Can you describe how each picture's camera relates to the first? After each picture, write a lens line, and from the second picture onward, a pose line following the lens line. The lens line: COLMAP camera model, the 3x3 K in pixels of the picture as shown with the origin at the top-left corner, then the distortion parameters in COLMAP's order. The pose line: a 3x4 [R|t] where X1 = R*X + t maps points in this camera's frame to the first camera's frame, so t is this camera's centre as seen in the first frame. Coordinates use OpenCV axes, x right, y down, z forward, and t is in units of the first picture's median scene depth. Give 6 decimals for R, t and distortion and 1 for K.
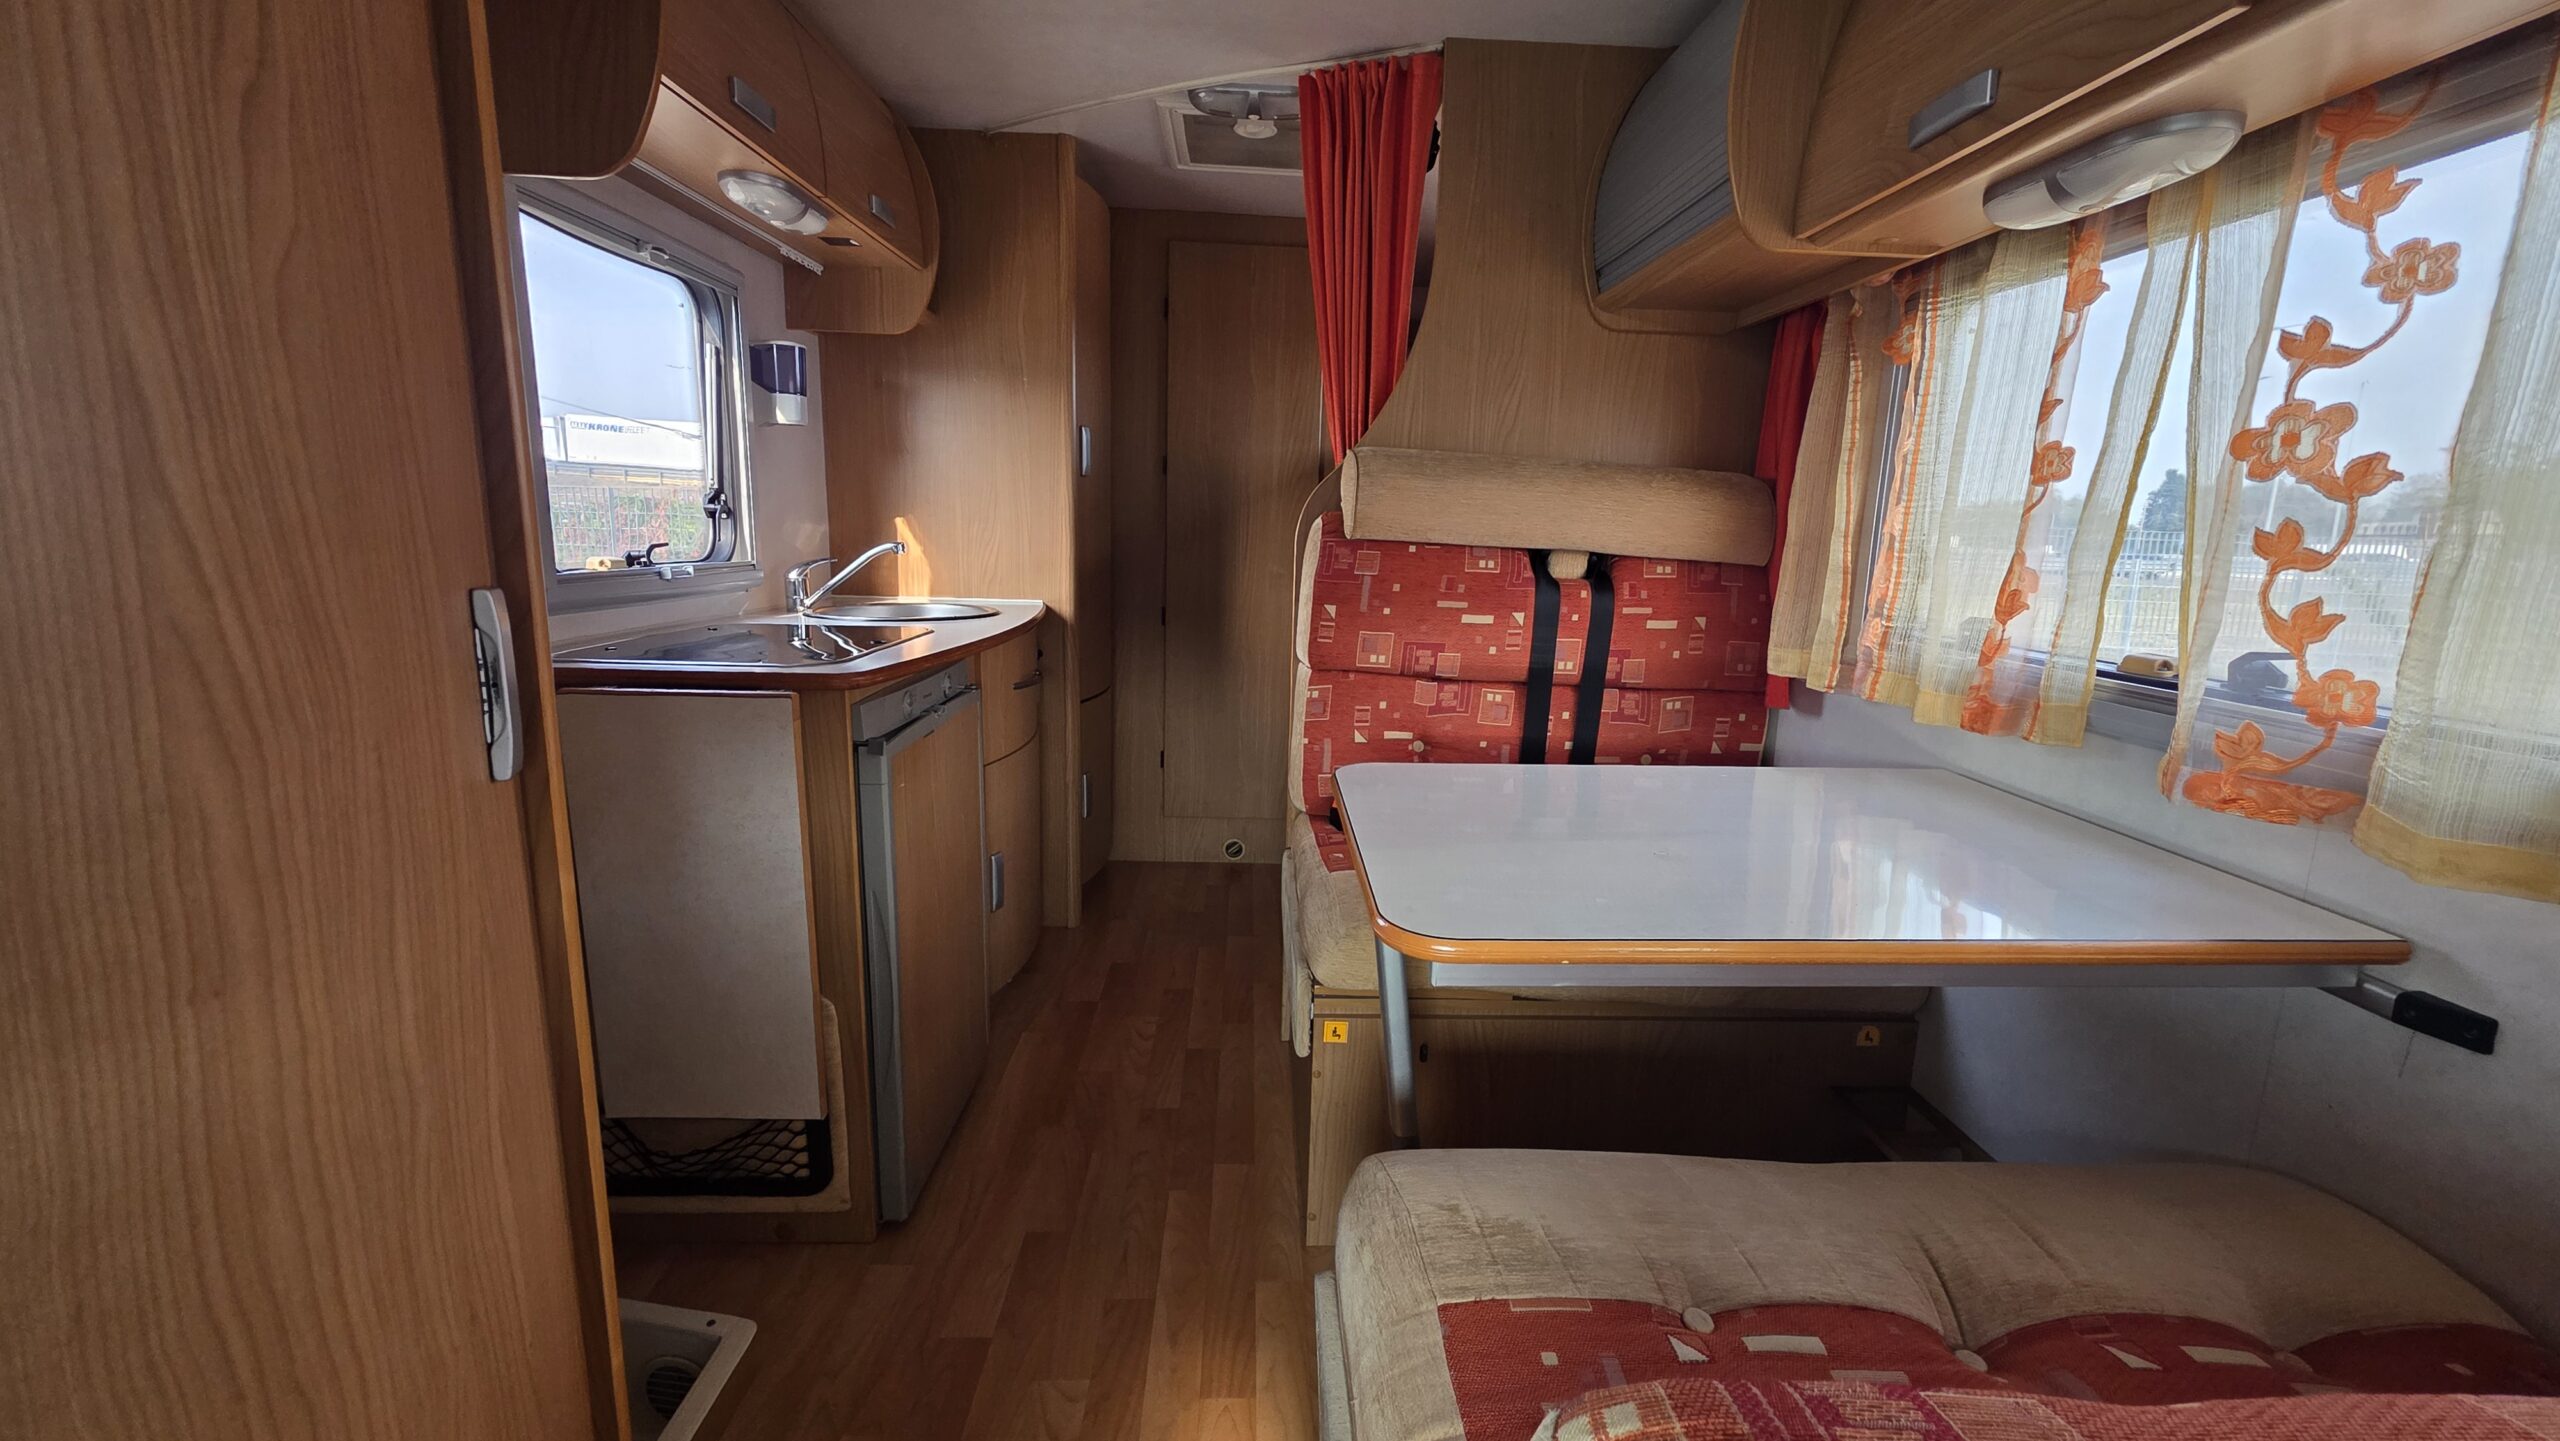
lens RADIAL K [[1019.0, 0, 1298.9], [0, 1019.0, 710.3], [0, 0, 1]] dist [0.002411, 0.000058]
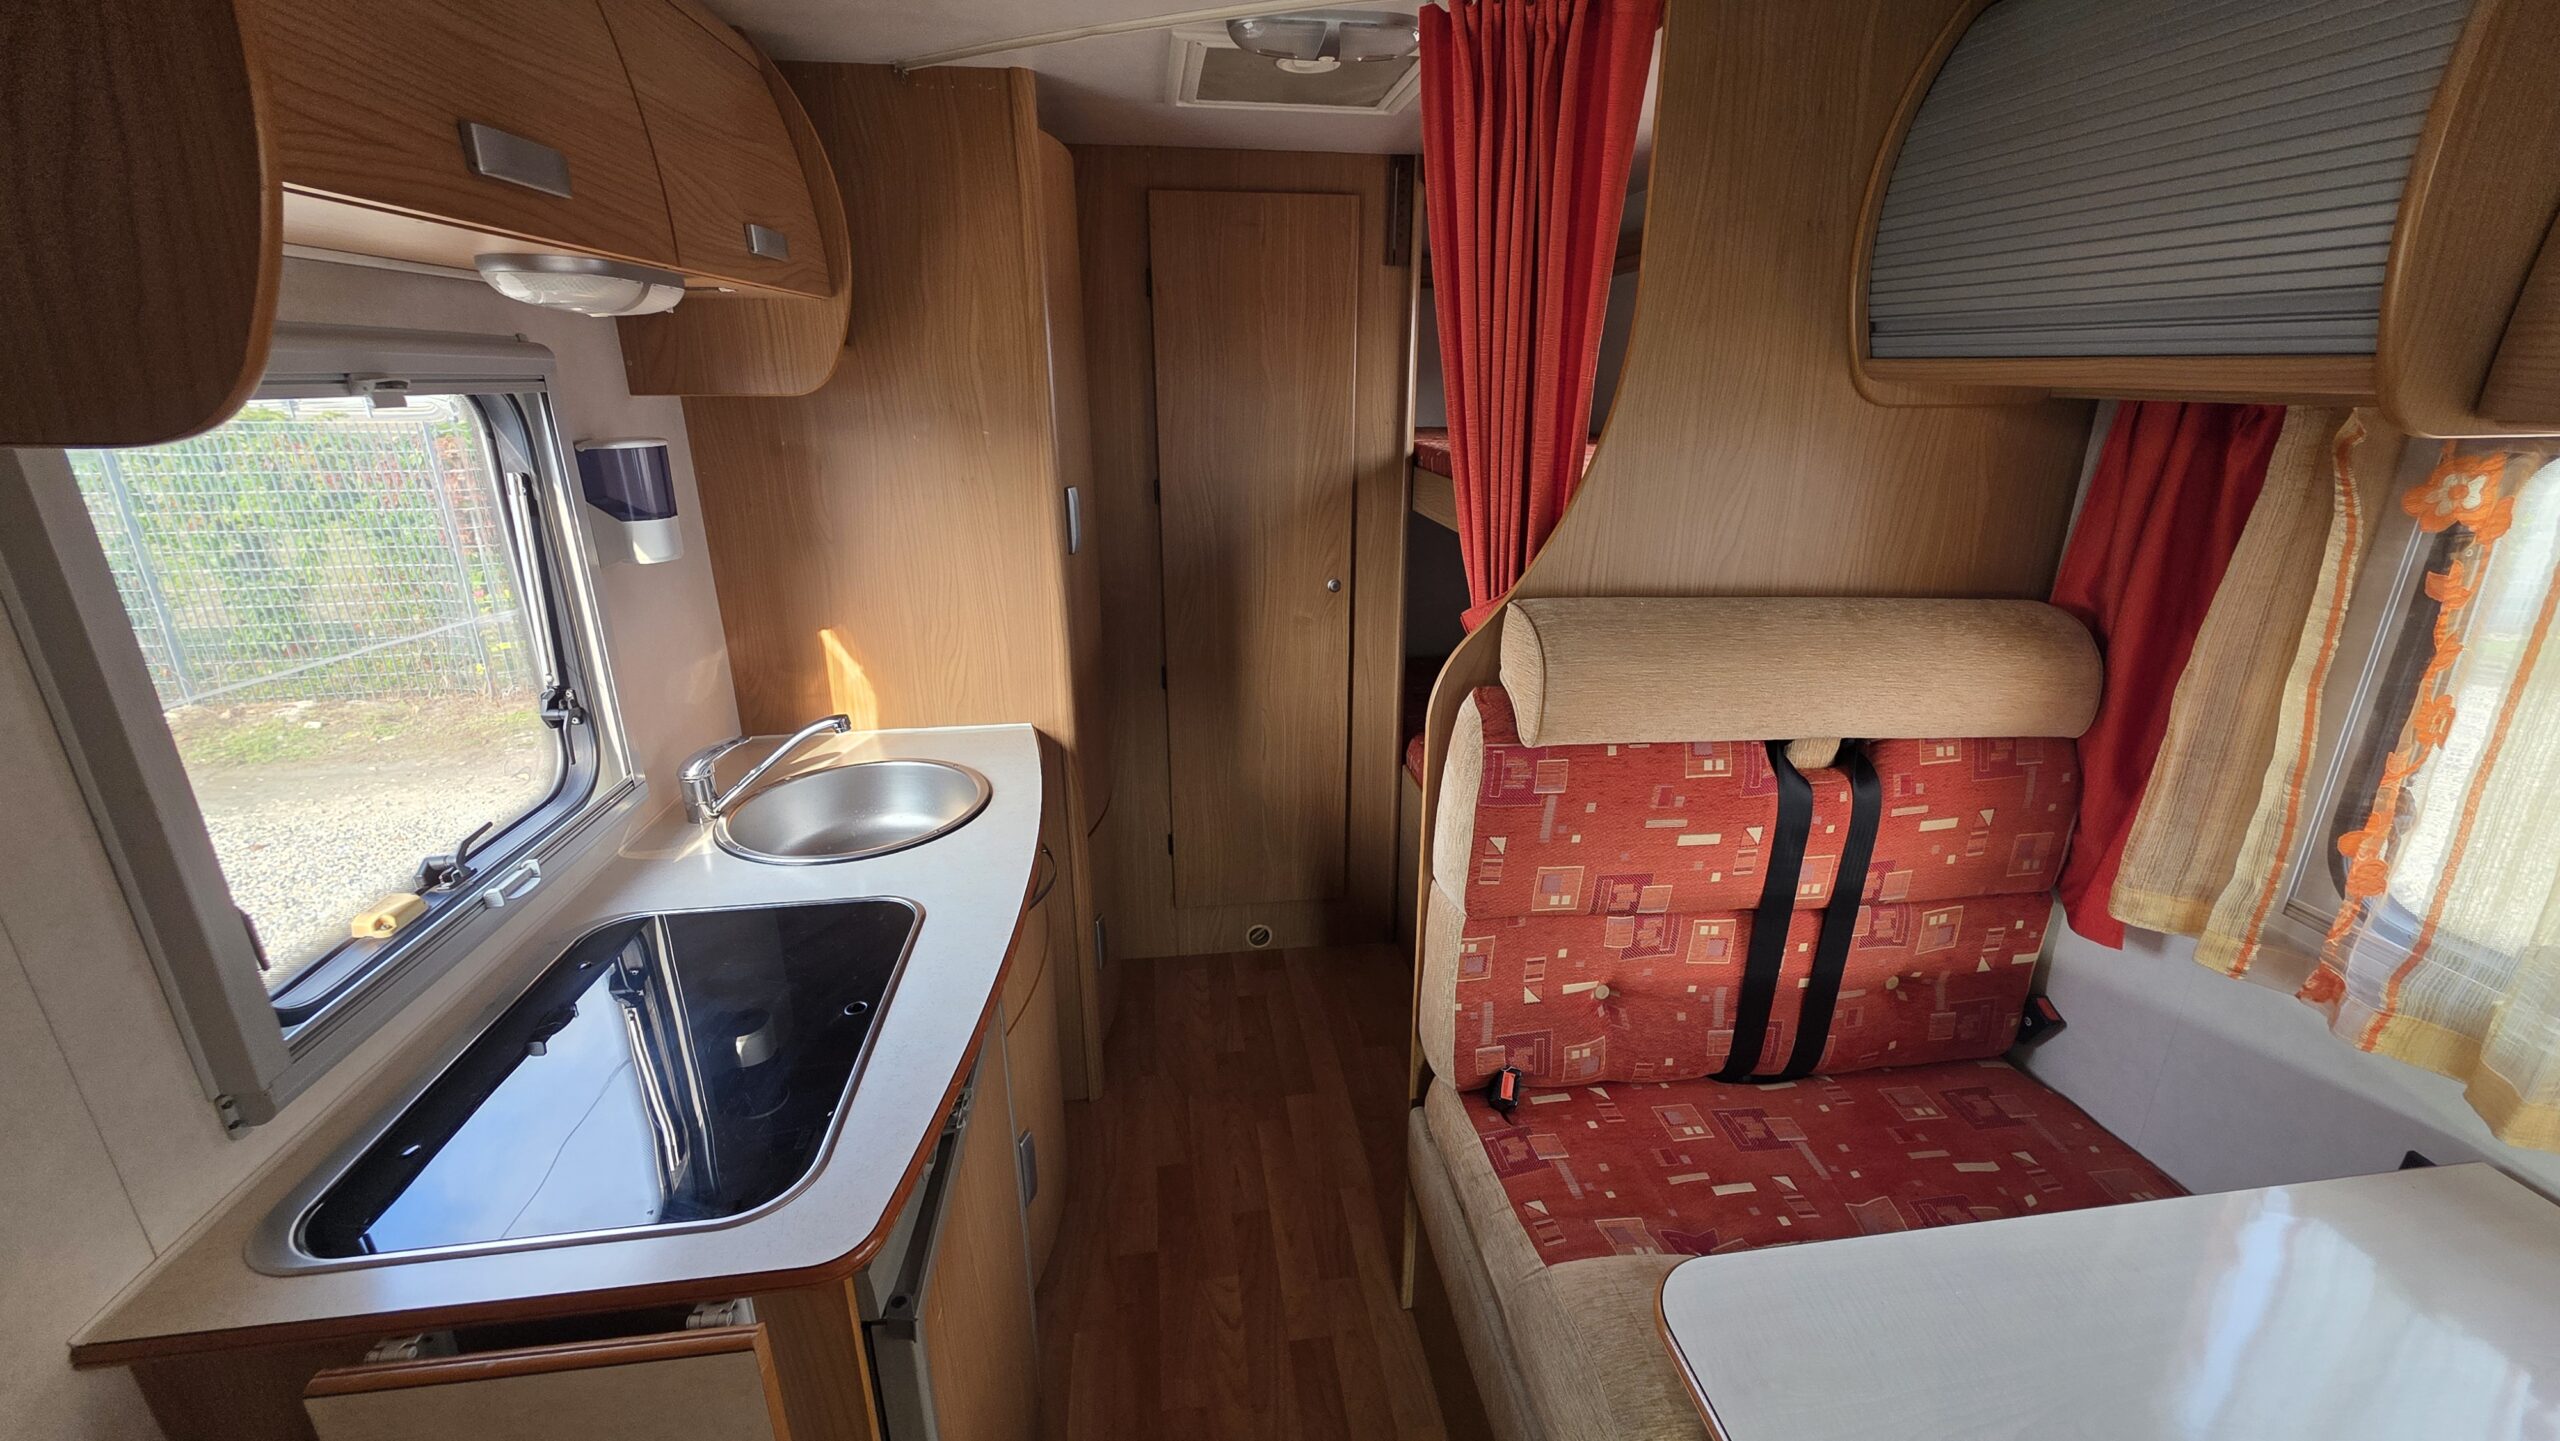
lens RADIAL K [[1015.5, 0, 1285.8], [0, 1015.5, 713.9], [0, 0, 1]] dist [0.000551, 0.000430]
pose [[0.995999, -0.056557, 0.069187, -0.154519], [0.046065, 0.988387, 0.144808, -0.287893], [-0.076573, -0.141042, 0.987038, 0.326491]]
